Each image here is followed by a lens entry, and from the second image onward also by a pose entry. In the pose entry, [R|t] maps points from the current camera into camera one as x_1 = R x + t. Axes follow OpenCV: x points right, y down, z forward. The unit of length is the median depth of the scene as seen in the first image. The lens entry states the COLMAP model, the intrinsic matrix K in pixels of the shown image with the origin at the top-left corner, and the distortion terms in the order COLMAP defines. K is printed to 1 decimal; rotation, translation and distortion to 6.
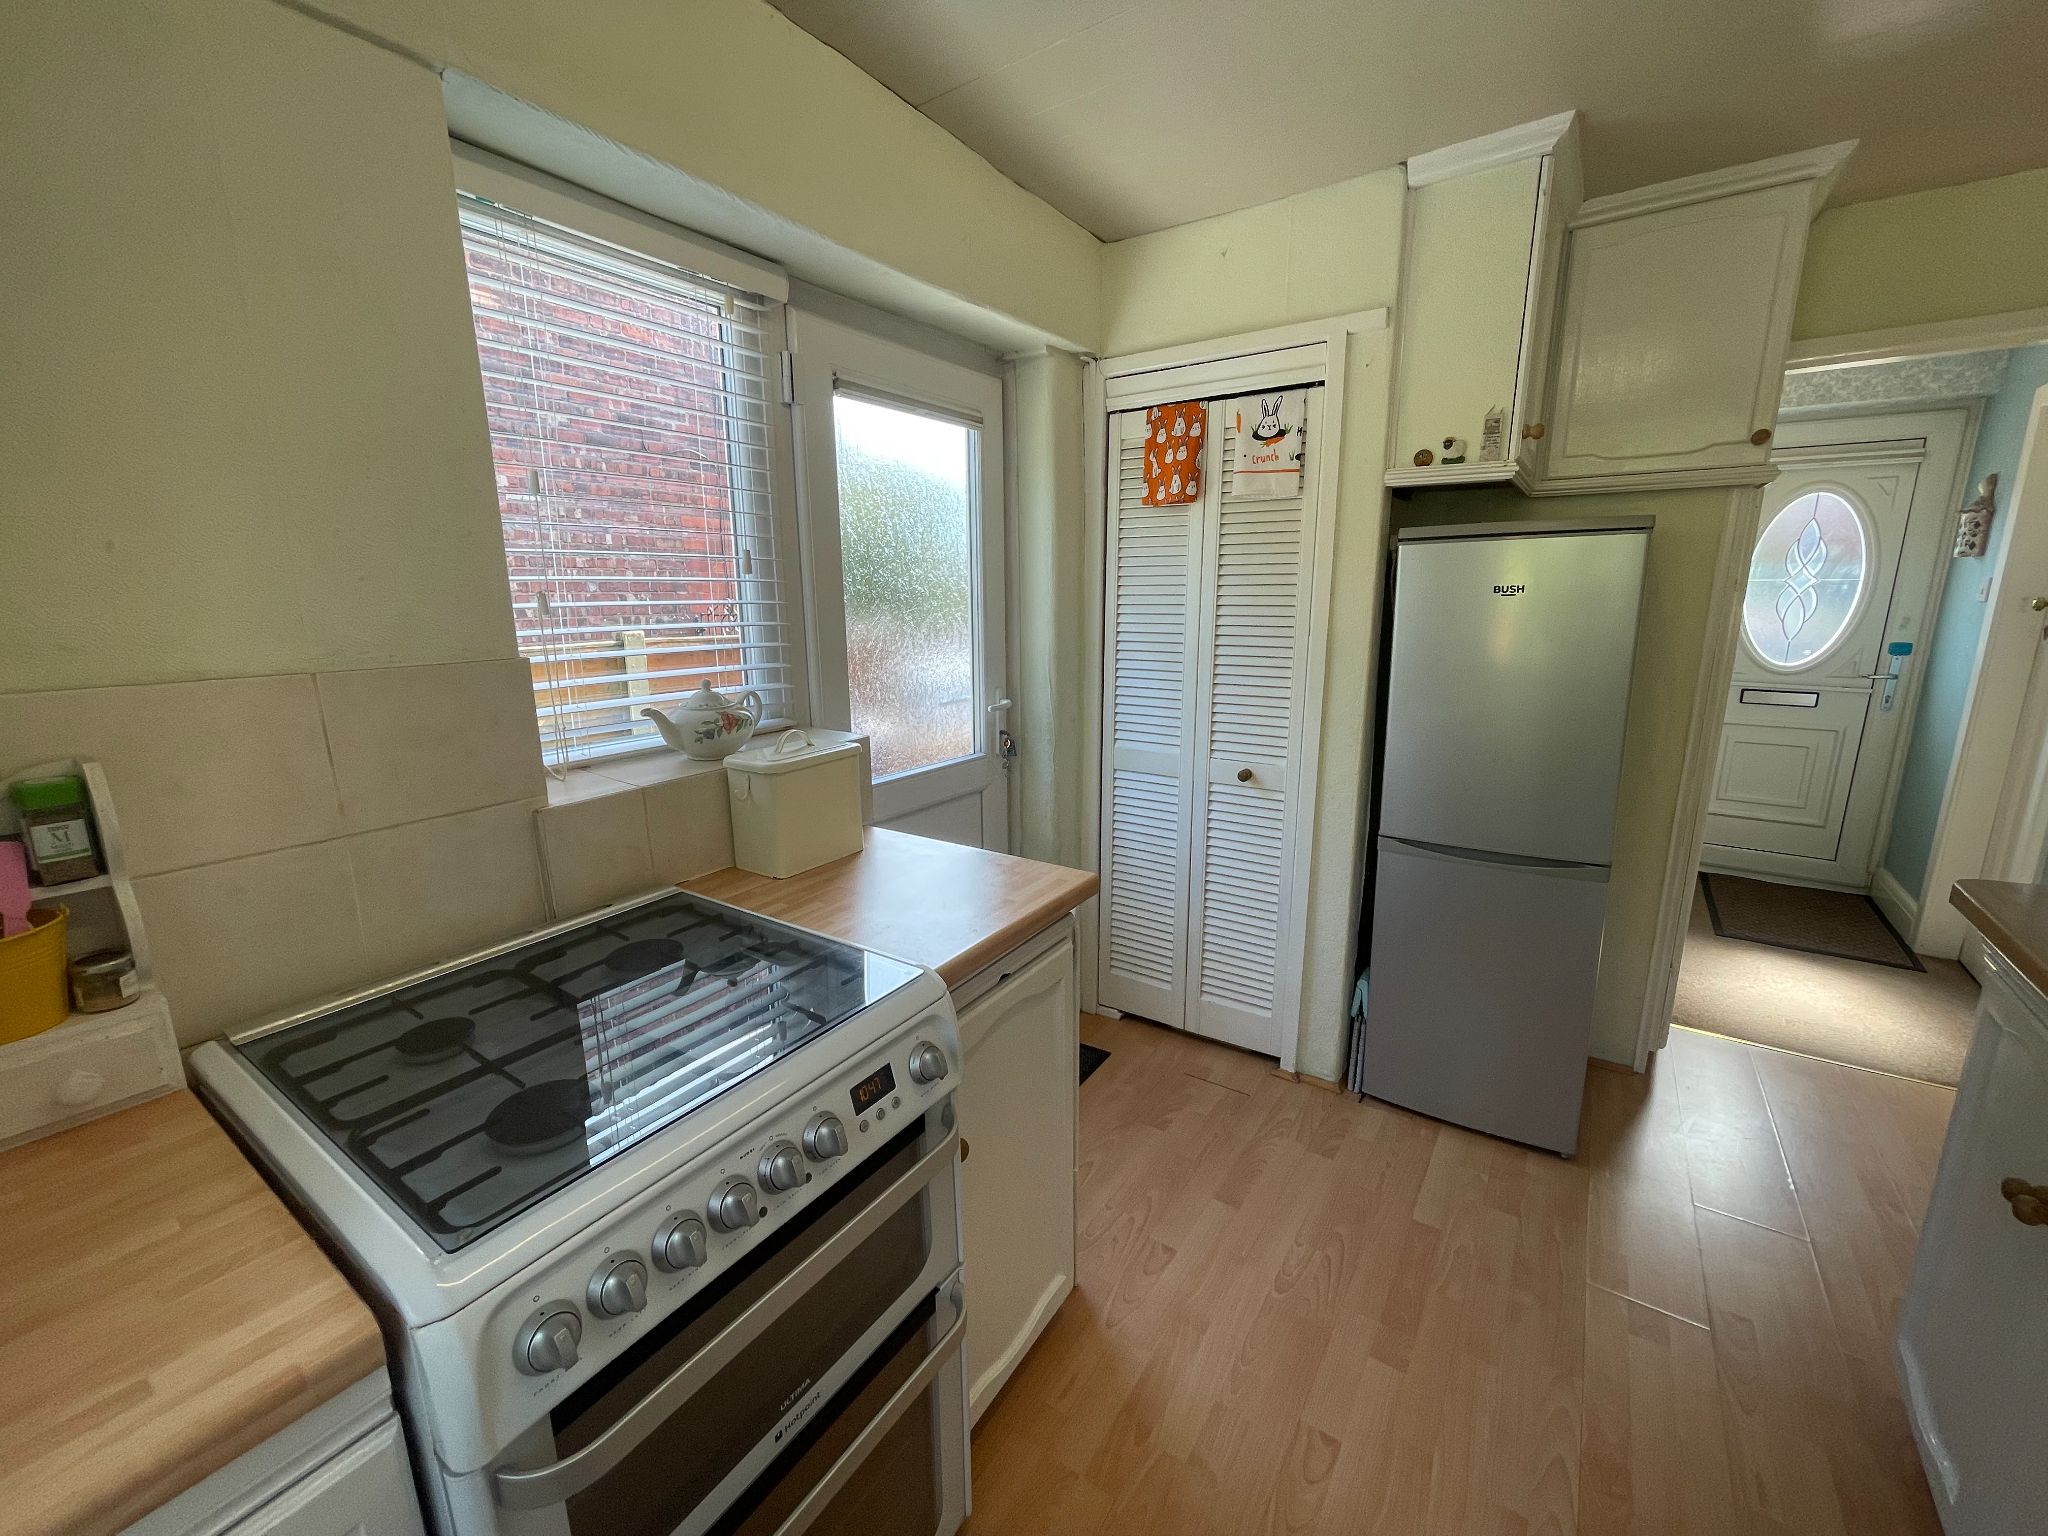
lens RADIAL K [[828.9, 0, 1024.8], [0, 828.9, 772.7], [0, 0, 1]] dist [-0.002303, 0.001825]
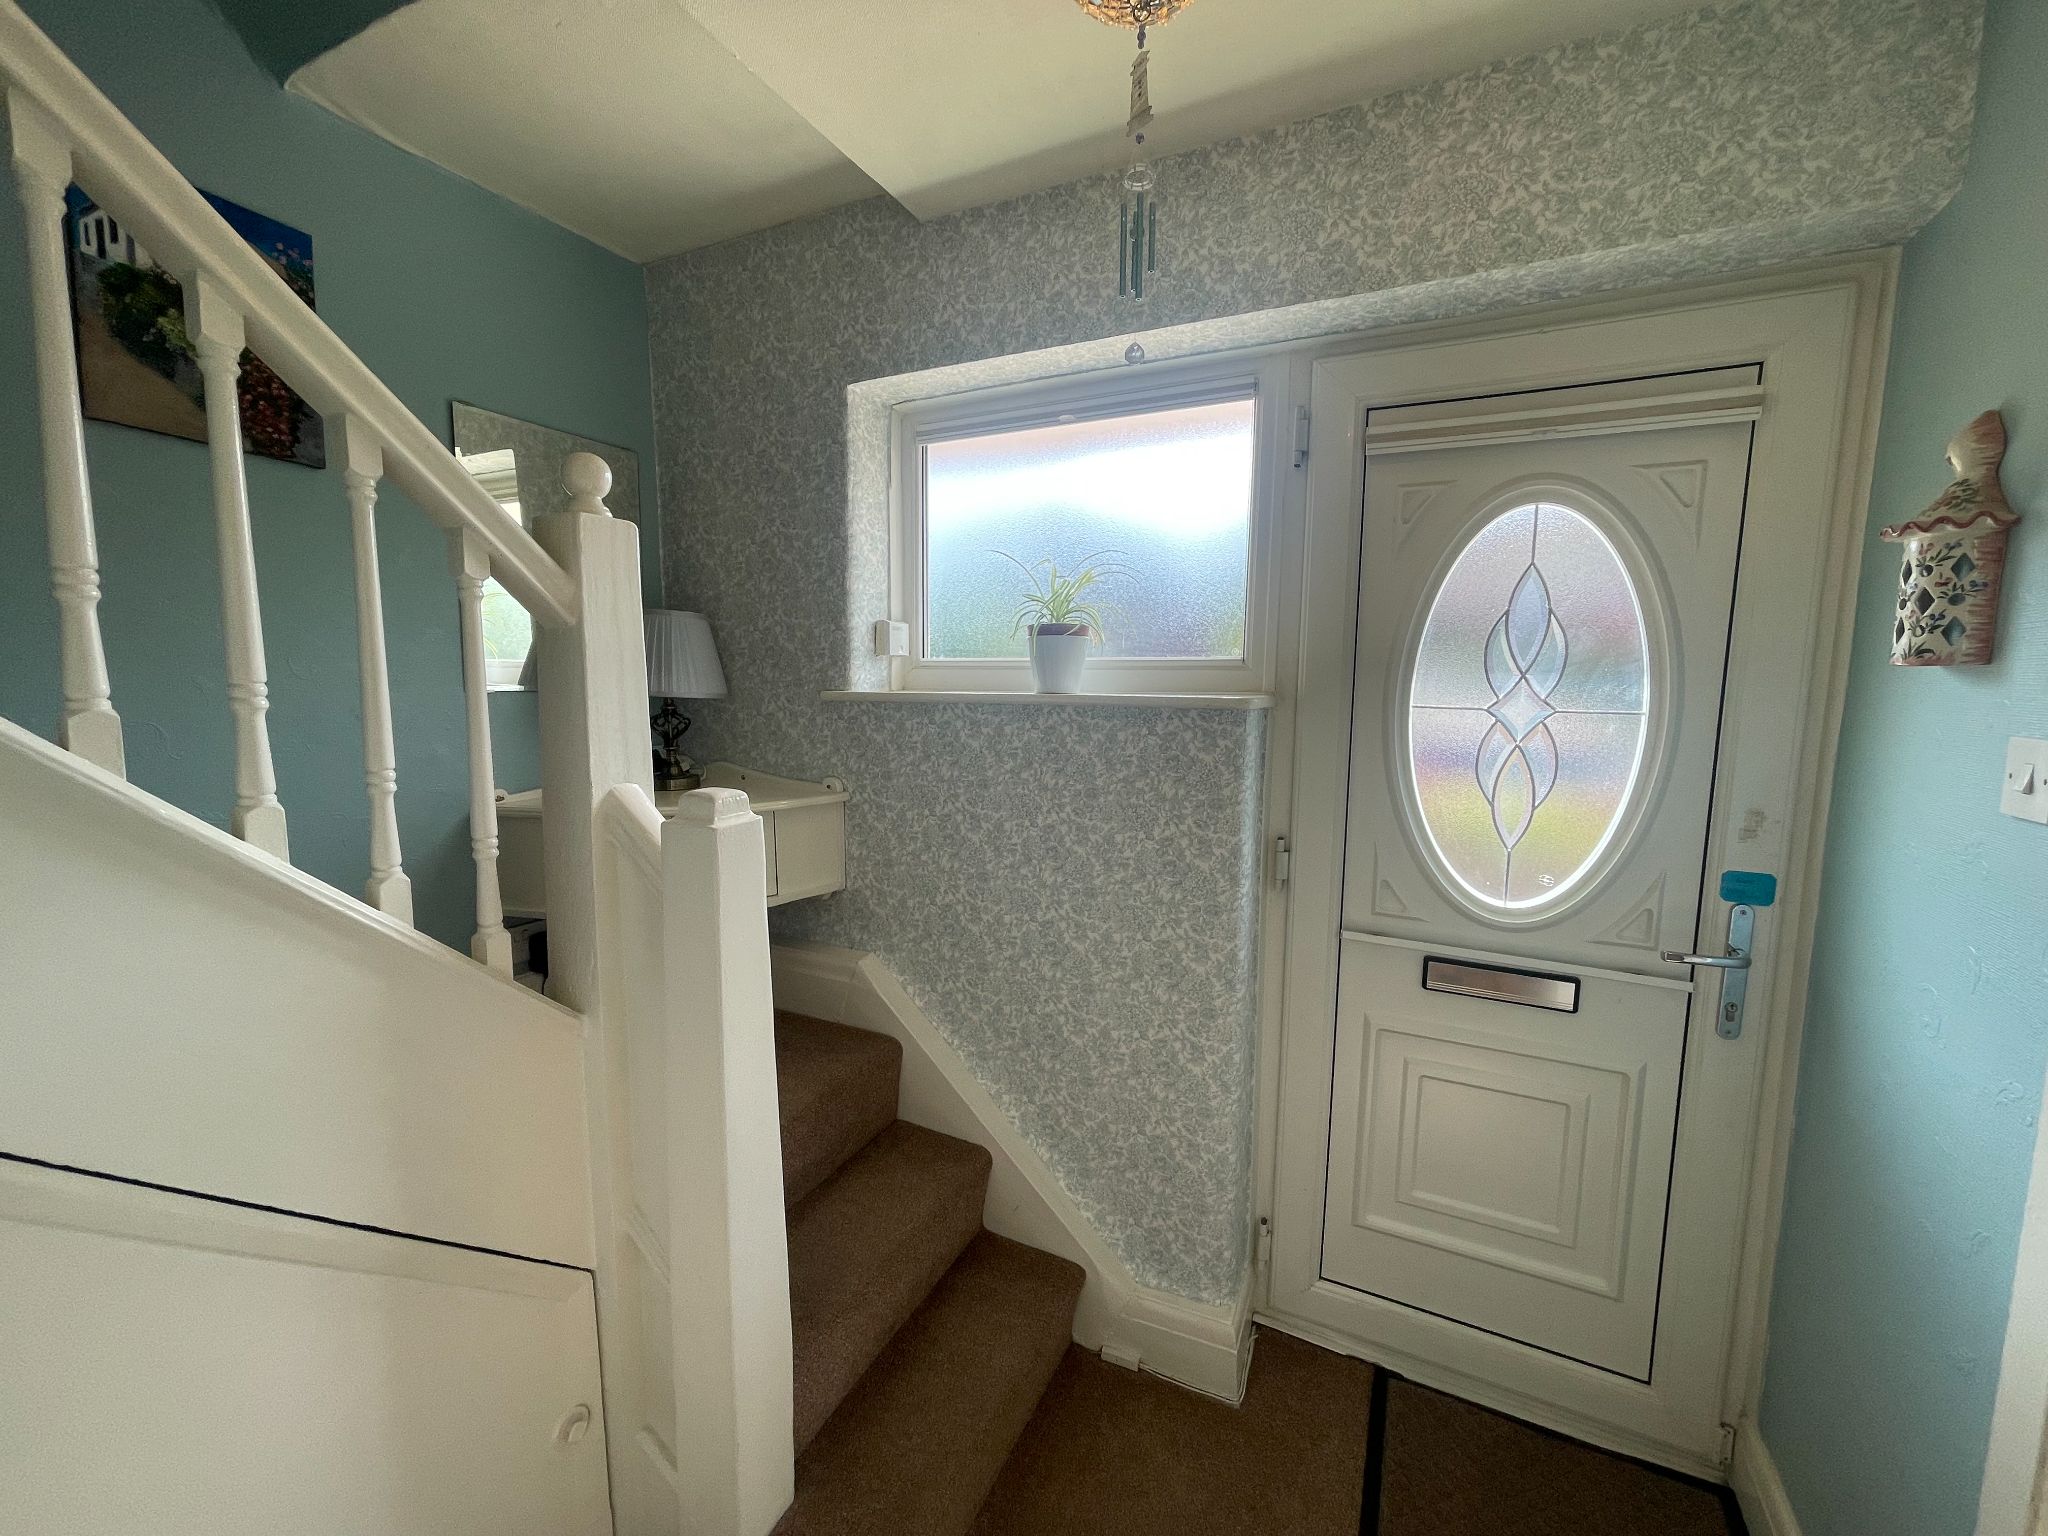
lens RADIAL K [[828.9, 0, 1023.3], [0, 828.9, 766.9], [0, 0, 1]] dist [-0.002303, 0.001825]
pose [[0.988406, 0.005615, 0.151729, 0.673800], [0.010354, 0.994497, -0.104255, -0.174451], [-0.151480, 0.104617, 0.982909, 0.677183]]
